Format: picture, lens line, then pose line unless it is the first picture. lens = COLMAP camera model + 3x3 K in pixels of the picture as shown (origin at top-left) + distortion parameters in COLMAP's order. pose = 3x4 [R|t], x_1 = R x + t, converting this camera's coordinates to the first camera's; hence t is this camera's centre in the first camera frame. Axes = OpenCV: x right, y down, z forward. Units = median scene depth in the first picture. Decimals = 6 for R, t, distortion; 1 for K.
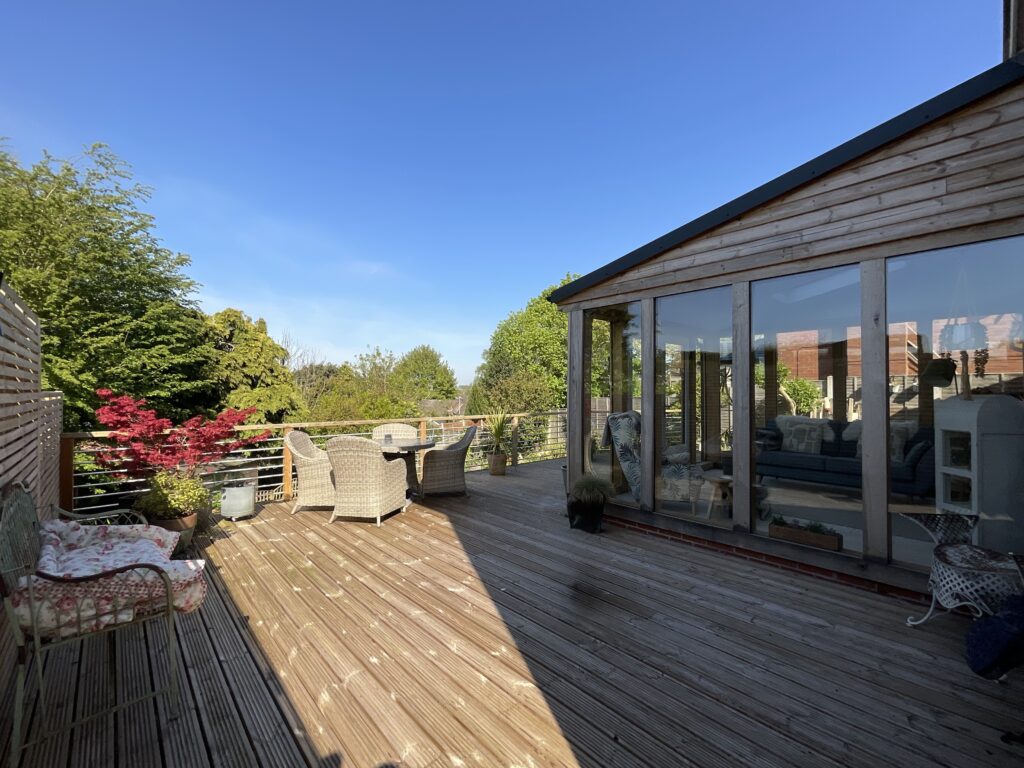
lens RADIAL K [[441.8, 0, 511.2], [0, 441.8, 387.3], [0, 0, 1]] dist [0.006094, 0.001877]
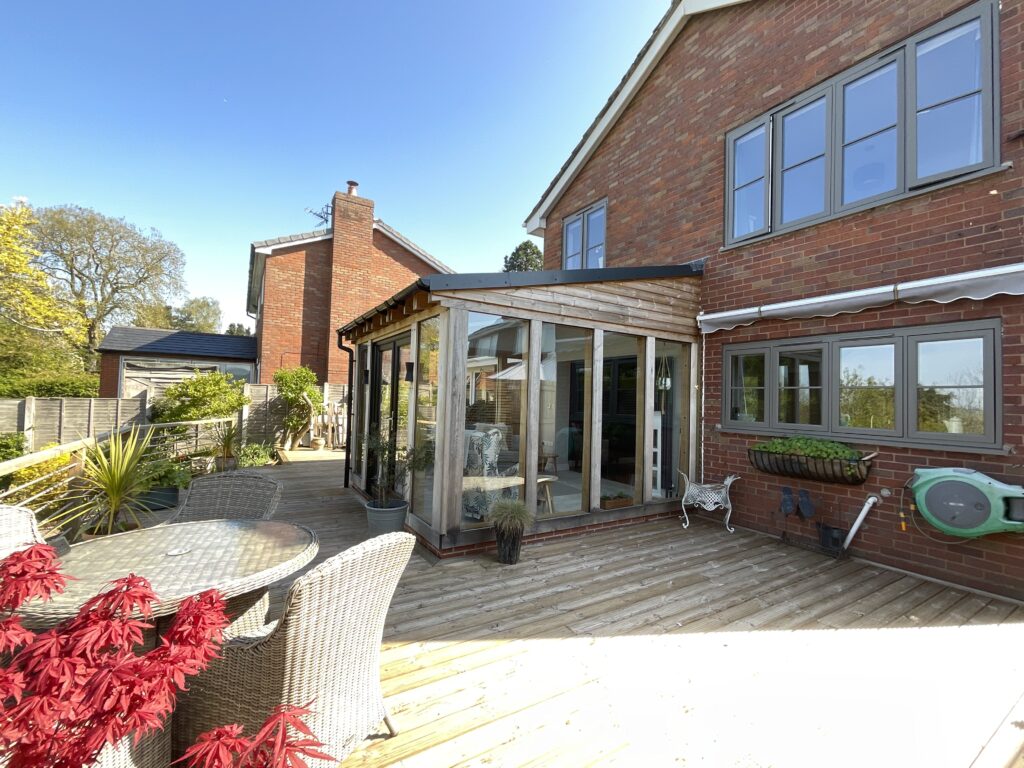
lens RADIAL K [[441.8, 0, 512.7], [0, 441.8, 384.2], [0, 0, 1]] dist [0.006094, 0.001877]
pose [[0.172432, 0.036378, 0.984349, -0.808015], [-0.037367, 0.998840, -0.030368, -0.013654], [-0.984312, -0.031546, 0.173591, 0.941044]]
